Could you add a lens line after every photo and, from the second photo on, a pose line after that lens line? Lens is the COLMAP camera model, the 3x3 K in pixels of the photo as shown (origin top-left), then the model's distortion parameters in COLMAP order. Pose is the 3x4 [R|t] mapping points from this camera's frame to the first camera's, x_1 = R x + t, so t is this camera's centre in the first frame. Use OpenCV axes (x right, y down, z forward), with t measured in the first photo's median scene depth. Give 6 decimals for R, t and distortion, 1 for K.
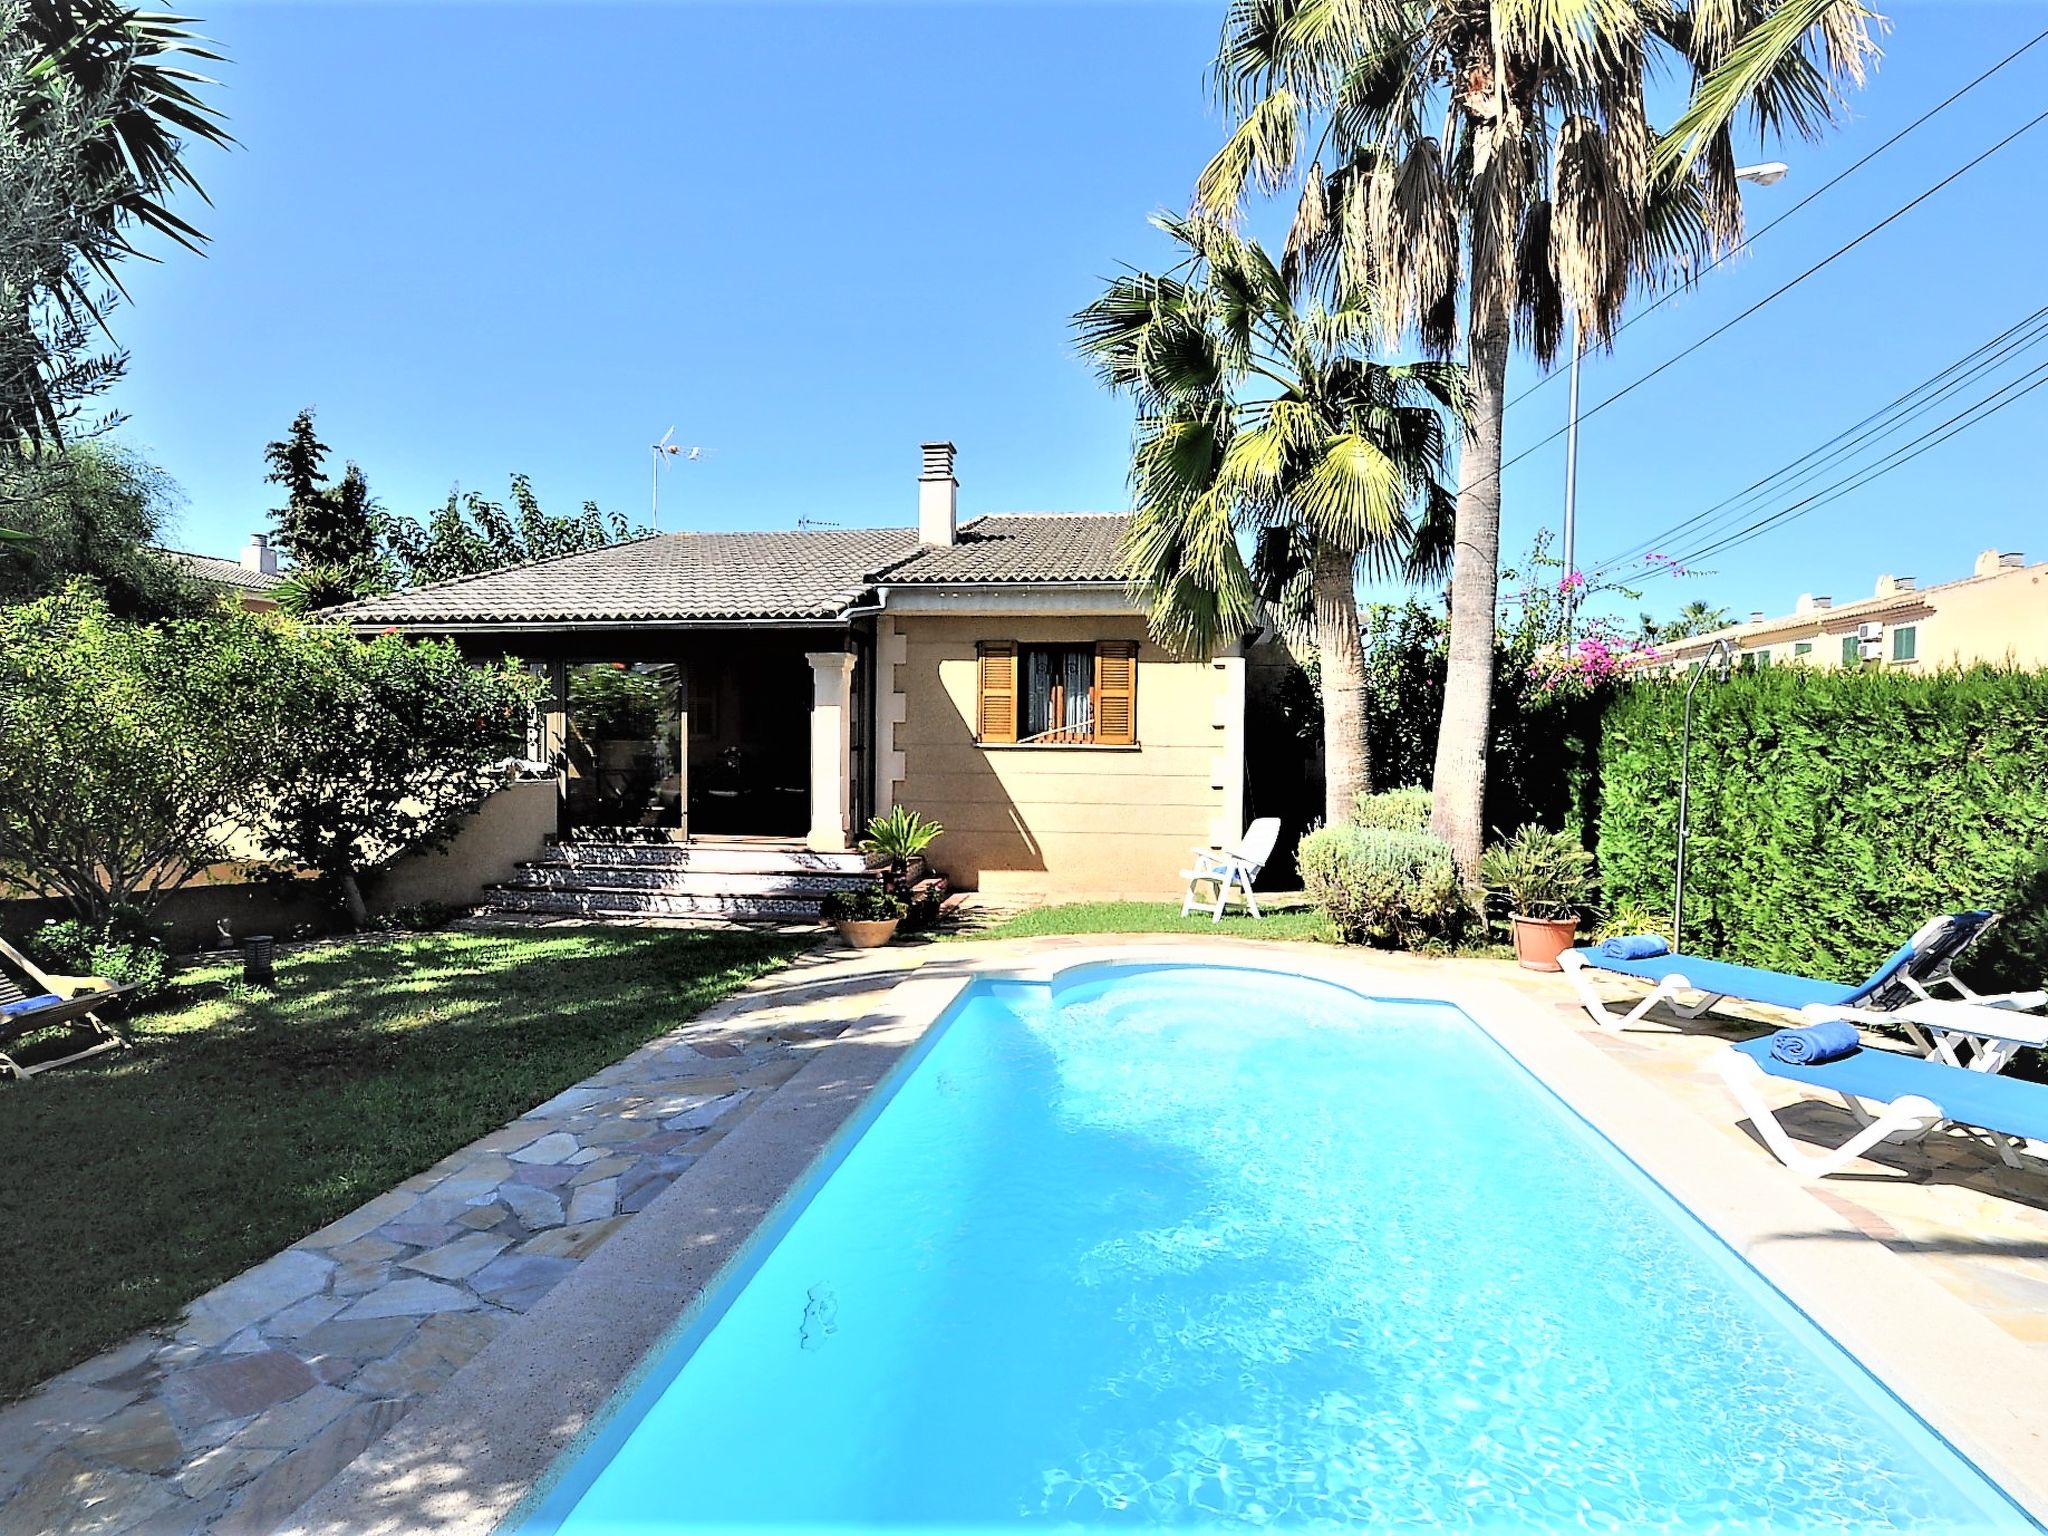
lens RADIAL K [[1082.4, 0, 1011.4], [0, 1082.4, 756.8], [0, 0, 1]] dist [0.012550, -0.002257]
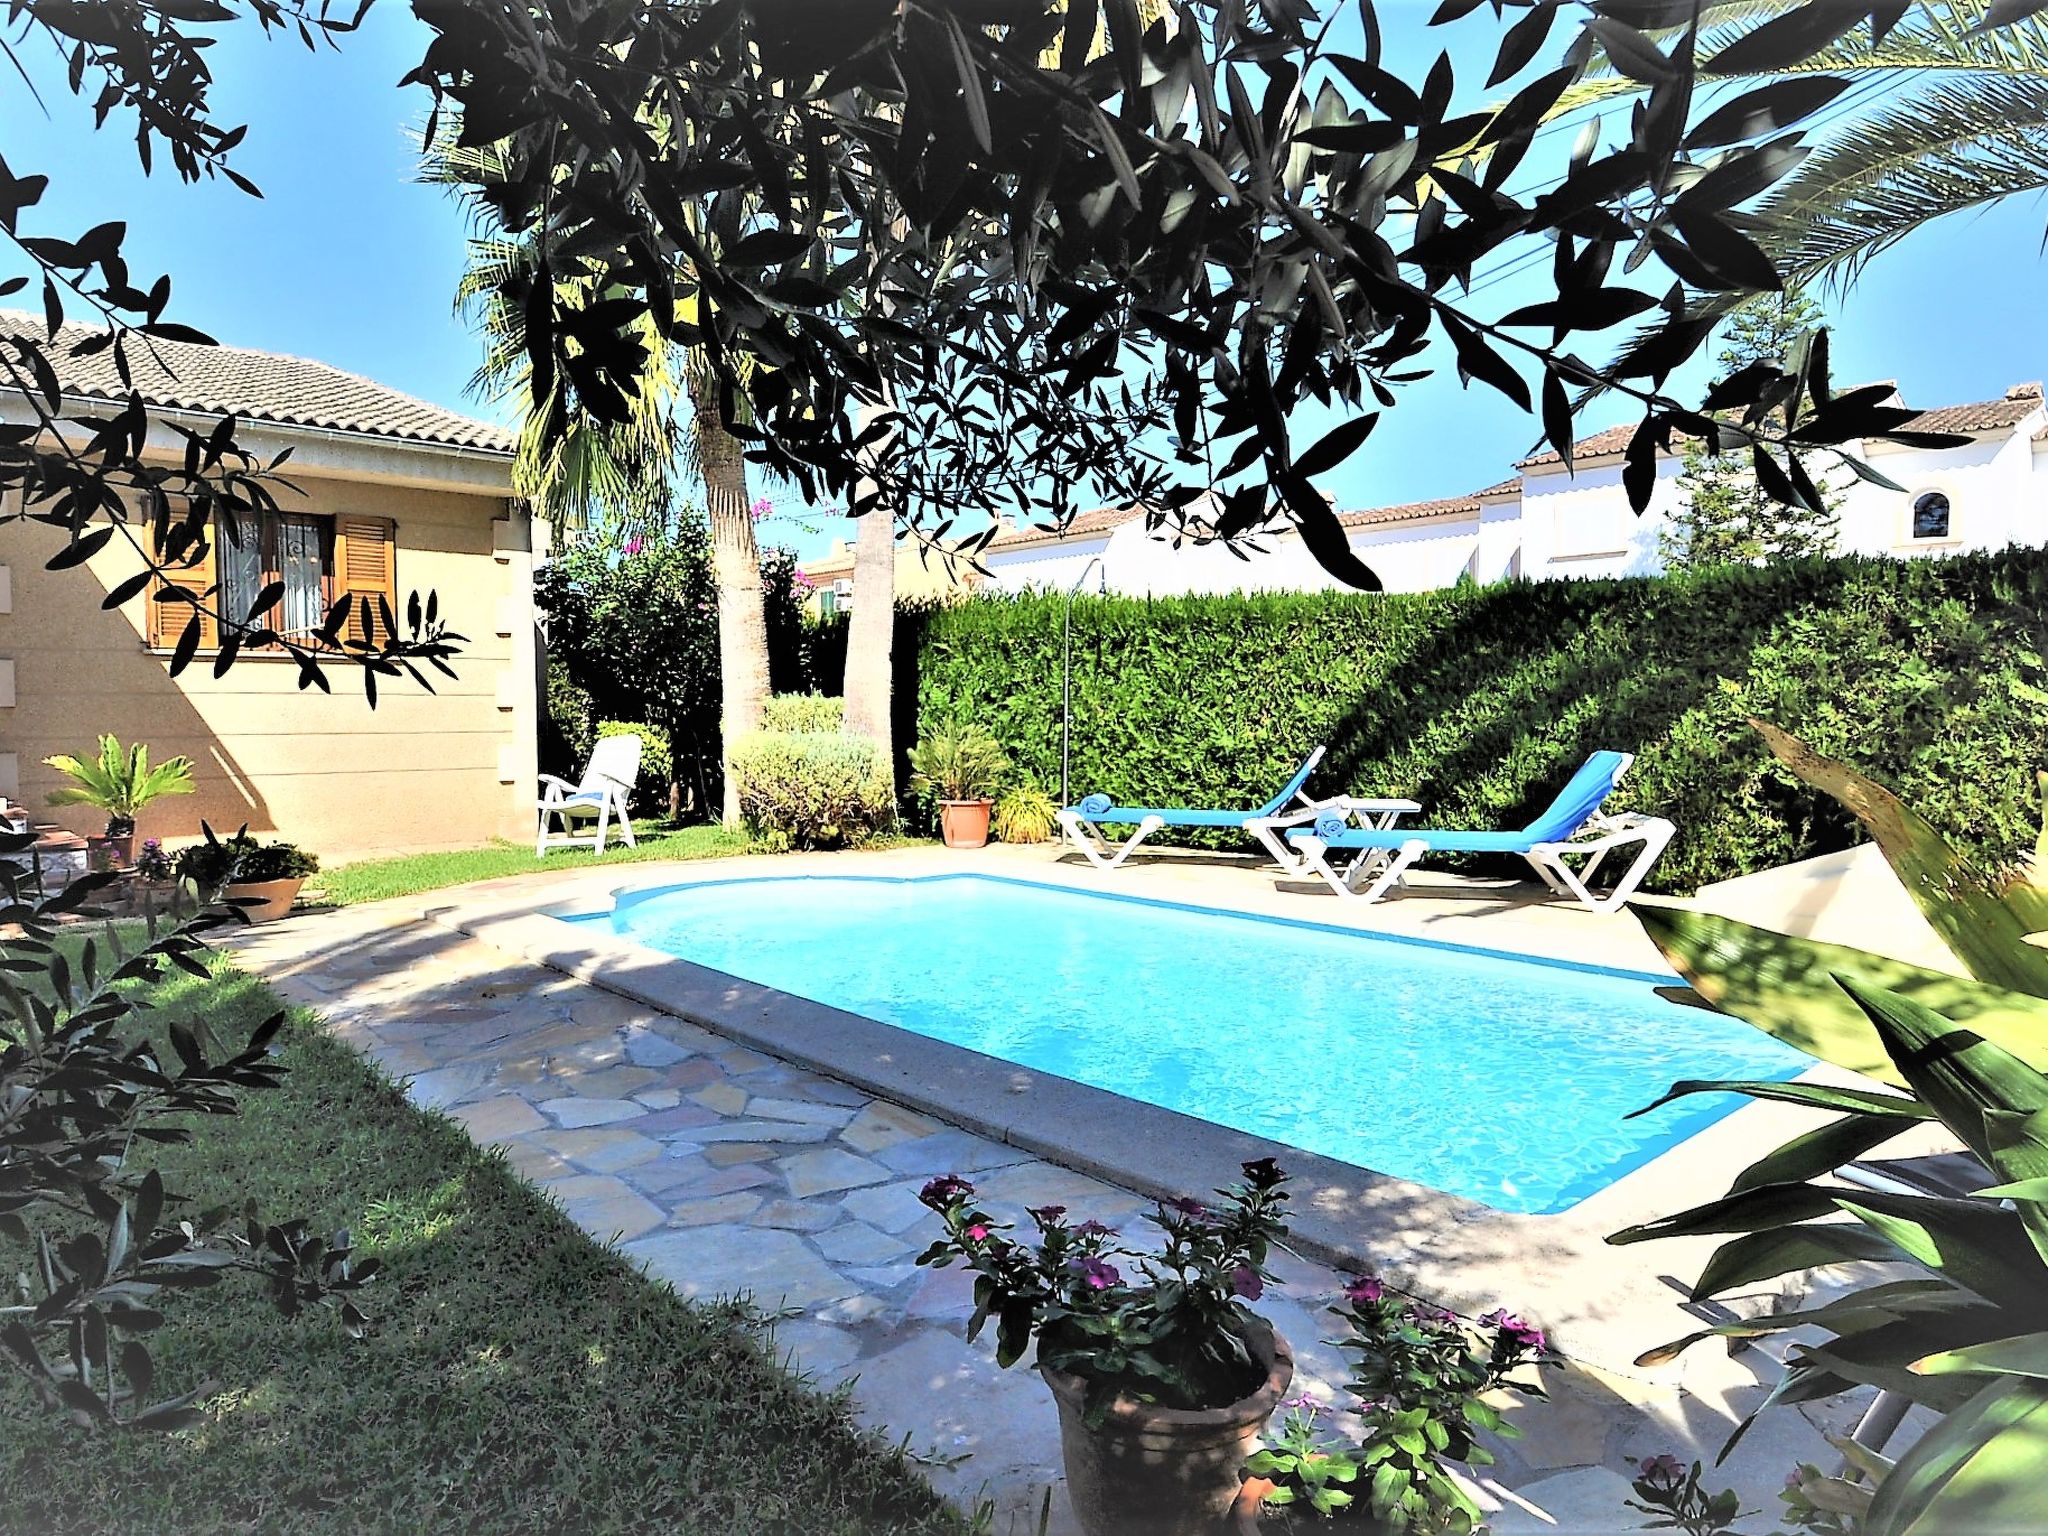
lens RADIAL K [[1261.5, 0, 1027.1], [0, 1261.5, 767.6], [0, 0, 1]] dist [-0.005985, 0.000692]
pose [[0.638585, -0.048928, 0.767994, -0.309000], [0.018213, 0.998658, 0.048480, 0.035626], [-0.769335, -0.016971, 0.638620, 0.089373]]
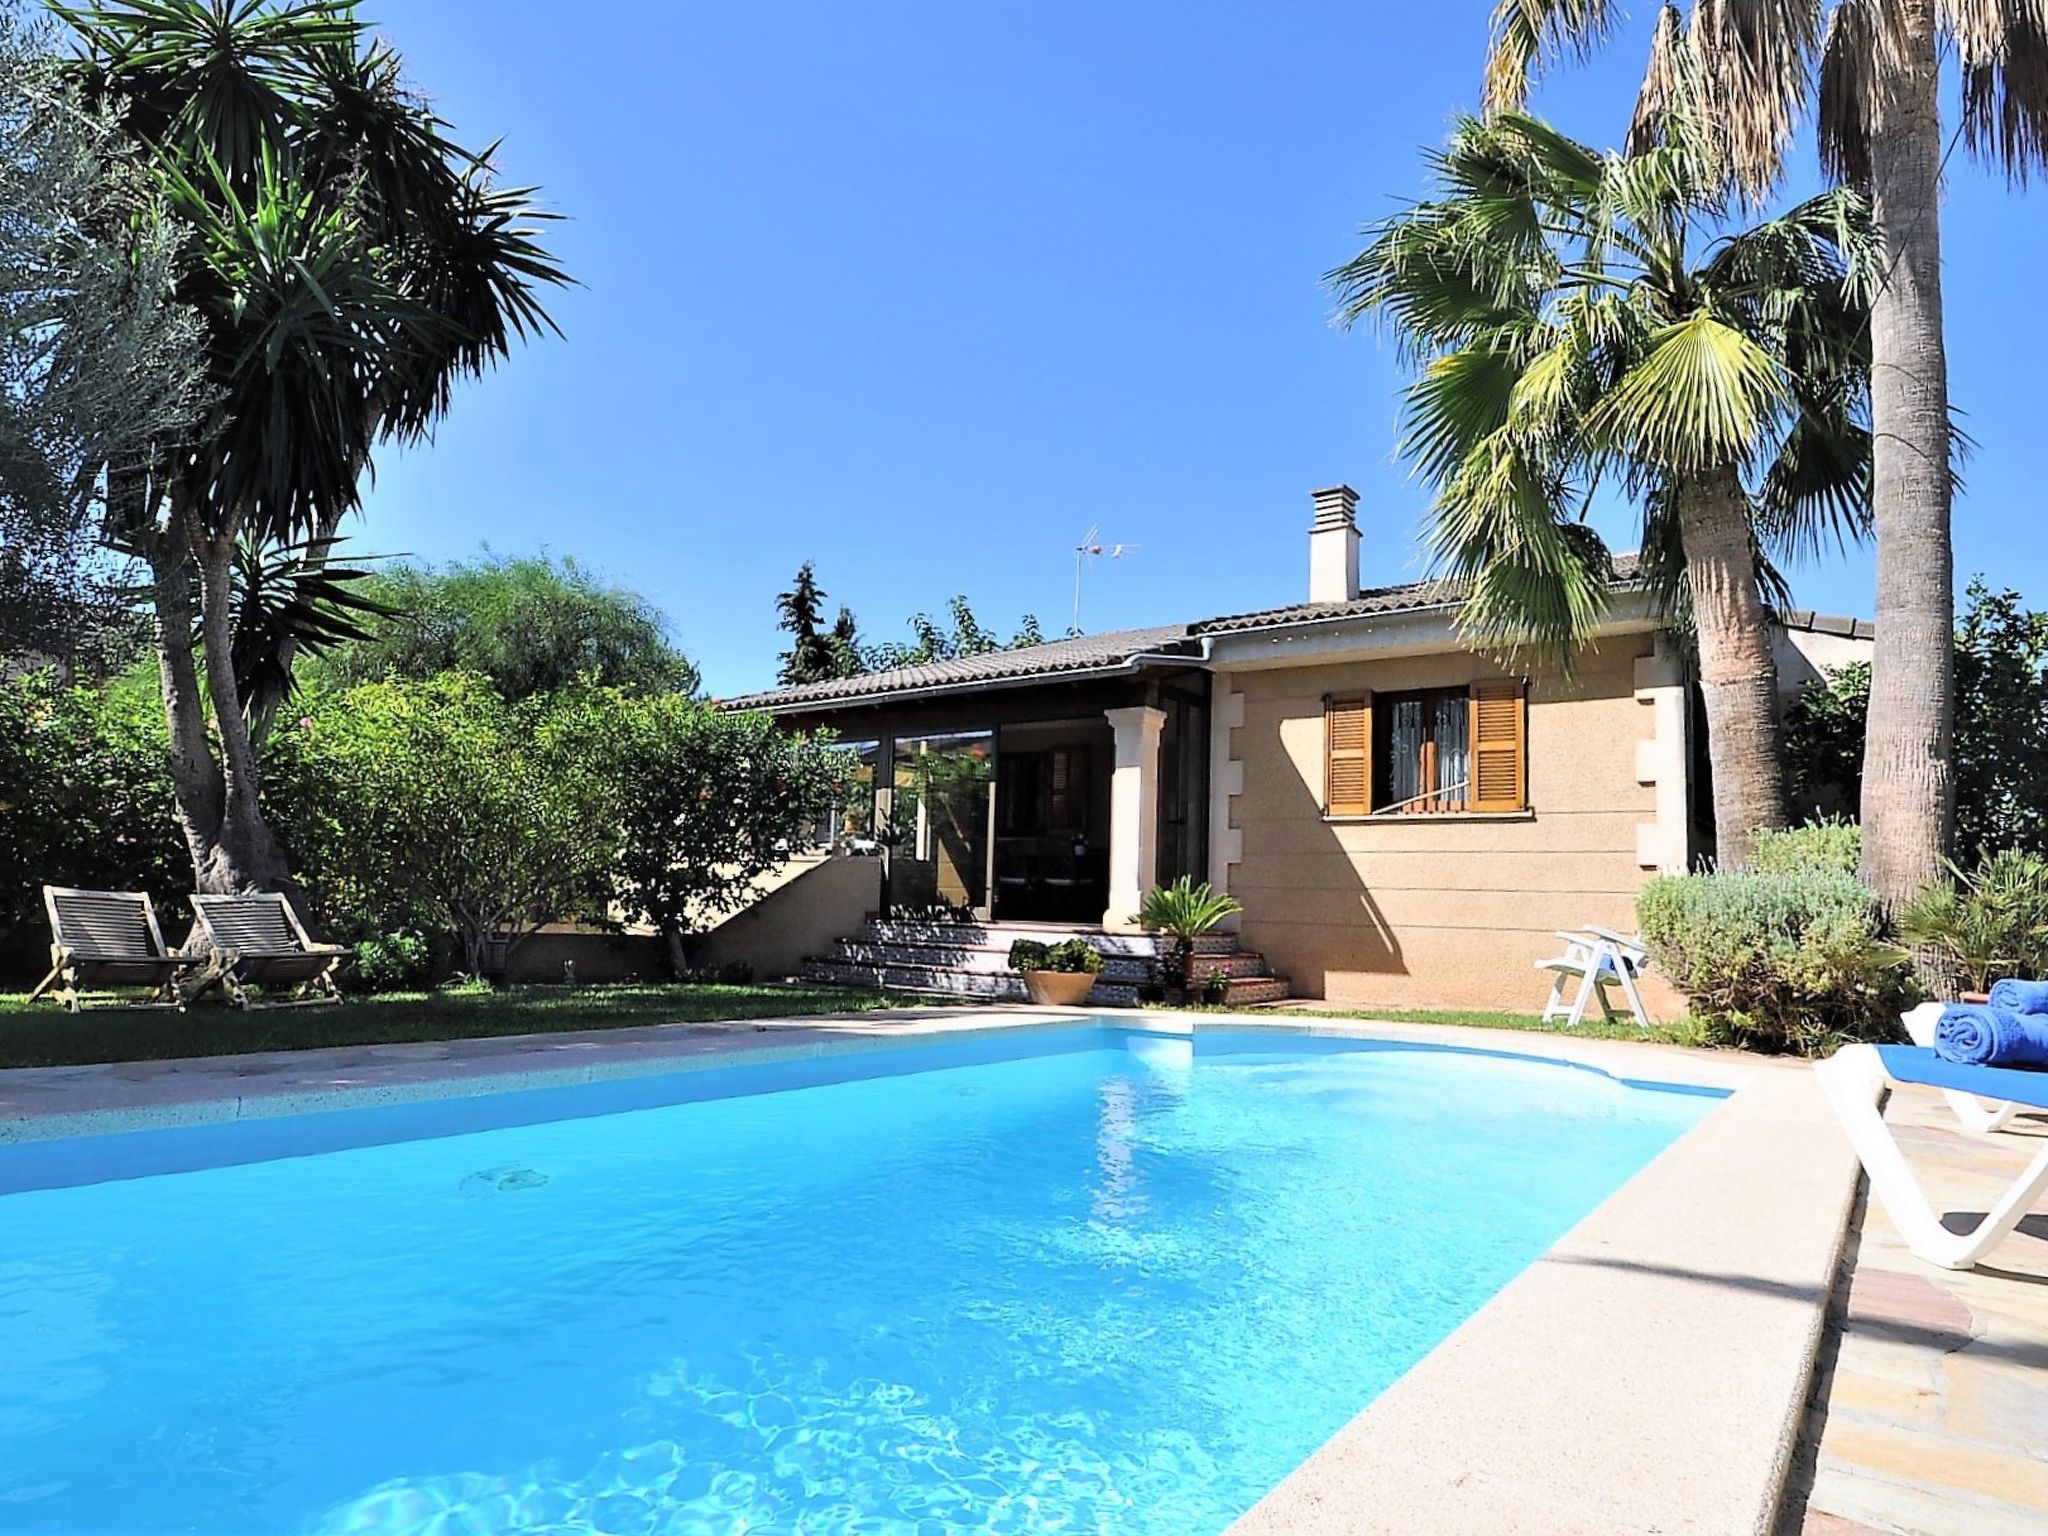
lens RADIAL K [[1217.9, 0, 1025.0], [0, 1217.9, 781.0], [0, 0, 1]] dist [0.019250, 0.000494]
pose [[0.880826, -0.036185, -0.472055, 0.222305], [-0.023648, 0.992468, -0.120203, 0.083544], [0.472849, 0.117042, 0.873336, 0.090780]]
